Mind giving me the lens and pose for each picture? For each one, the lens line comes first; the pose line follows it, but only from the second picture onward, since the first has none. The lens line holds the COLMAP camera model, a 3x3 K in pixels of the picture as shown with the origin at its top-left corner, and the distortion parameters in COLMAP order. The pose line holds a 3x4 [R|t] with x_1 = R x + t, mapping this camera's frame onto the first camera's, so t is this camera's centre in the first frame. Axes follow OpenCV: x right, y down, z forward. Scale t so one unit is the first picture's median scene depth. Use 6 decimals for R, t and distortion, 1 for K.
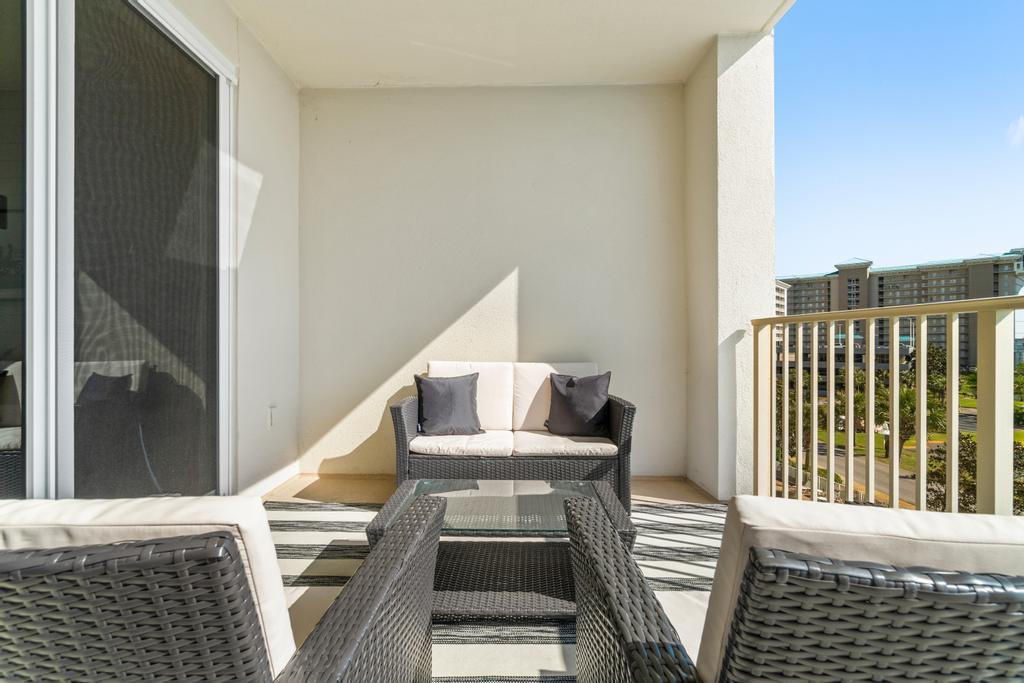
lens RADIAL K [[450.4, 0, 506.2], [0, 450.4, 343.0], [0, 0, 1]] dist [-0.002438, -0.000032]
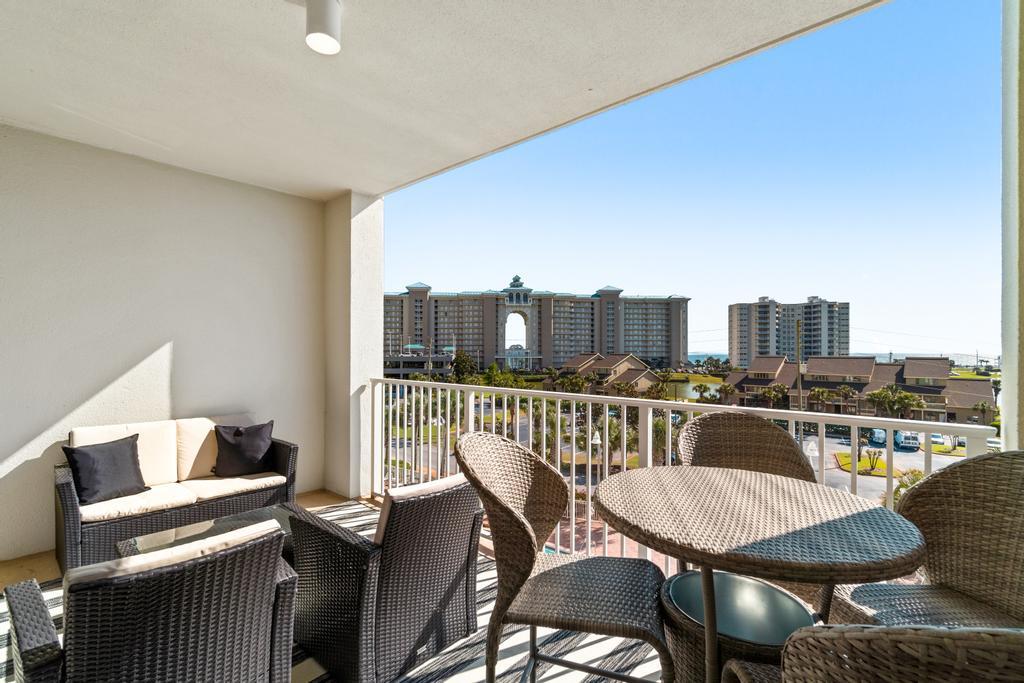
lens RADIAL K [[450.4, 0, 506.2], [0, 450.4, 343.0], [0, 0, 1]] dist [-0.002438, -0.000032]
pose [[0.659956, 0.016063, 0.751132, -0.311580], [-0.000712, 0.999784, -0.020755, -0.136434], [-0.751304, 0.013162, 0.659825, -0.382129]]
